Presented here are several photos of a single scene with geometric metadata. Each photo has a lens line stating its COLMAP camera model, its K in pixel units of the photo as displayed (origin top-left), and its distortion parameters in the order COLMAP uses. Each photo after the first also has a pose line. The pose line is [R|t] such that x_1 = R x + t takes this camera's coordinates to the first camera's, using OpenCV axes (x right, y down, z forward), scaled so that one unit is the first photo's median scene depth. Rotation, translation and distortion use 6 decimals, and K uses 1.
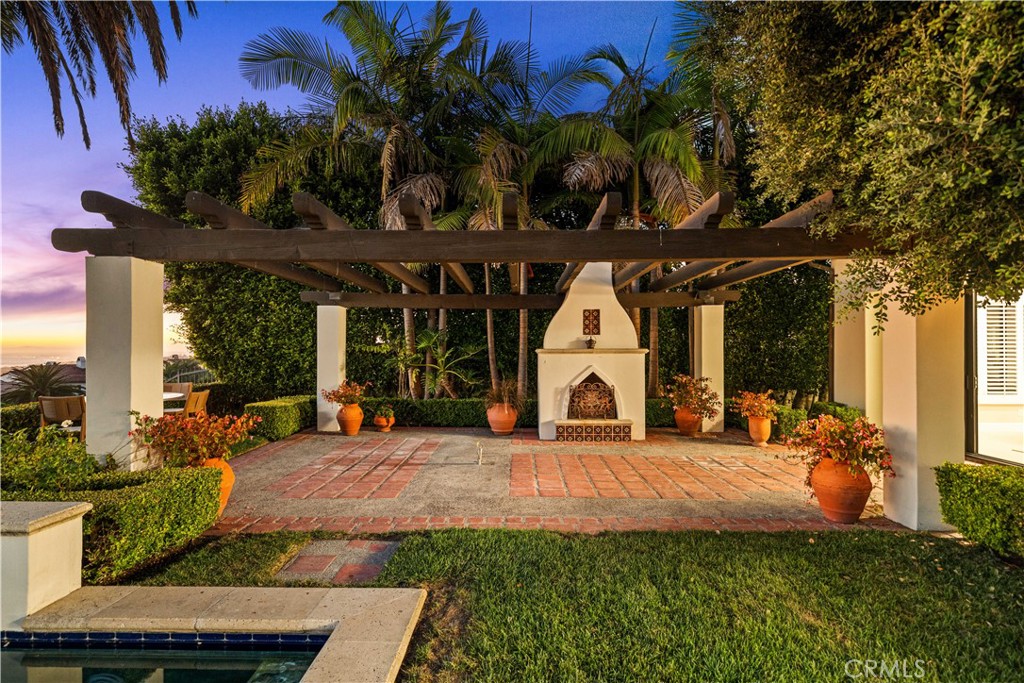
lens RADIAL K [[515.0, 0, 512.5], [0, 515.0, 342.6], [0, 0, 1]] dist [0.001979, 0.000449]
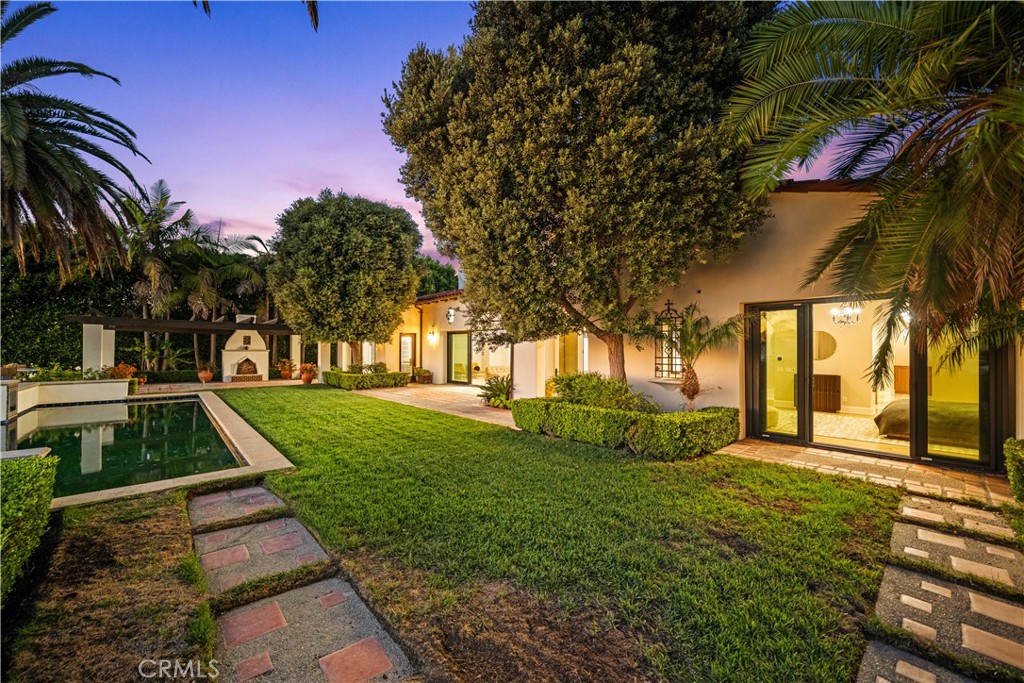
lens RADIAL K [[389.0, 0, 512.6], [0, 389.0, 345.7], [0, 0, 1]] dist [-0.002841, -0.000426]
pose [[0.730583, 0.011017, 0.682735, -0.228666], [-0.011008, 0.999930, -0.004357, -0.016061], [-0.682735, -0.004333, 0.730653, -1.501907]]
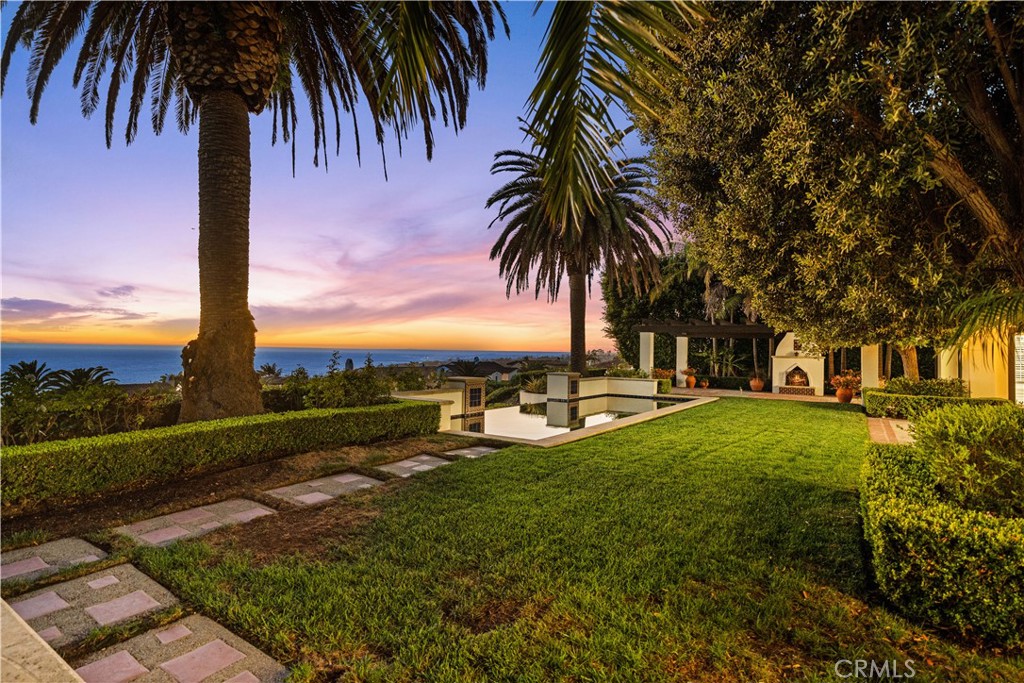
lens RADIAL K [[515.0, 0, 505.9], [0, 515.0, 340.3], [0, 0, 1]] dist [0.001979, 0.000449]
pose [[0.837589, 0.004812, -0.546280, 0.311755], [-0.014684, 0.999798, -0.013708, -0.008918], [0.546104, 0.019504, 0.837490, -1.640634]]
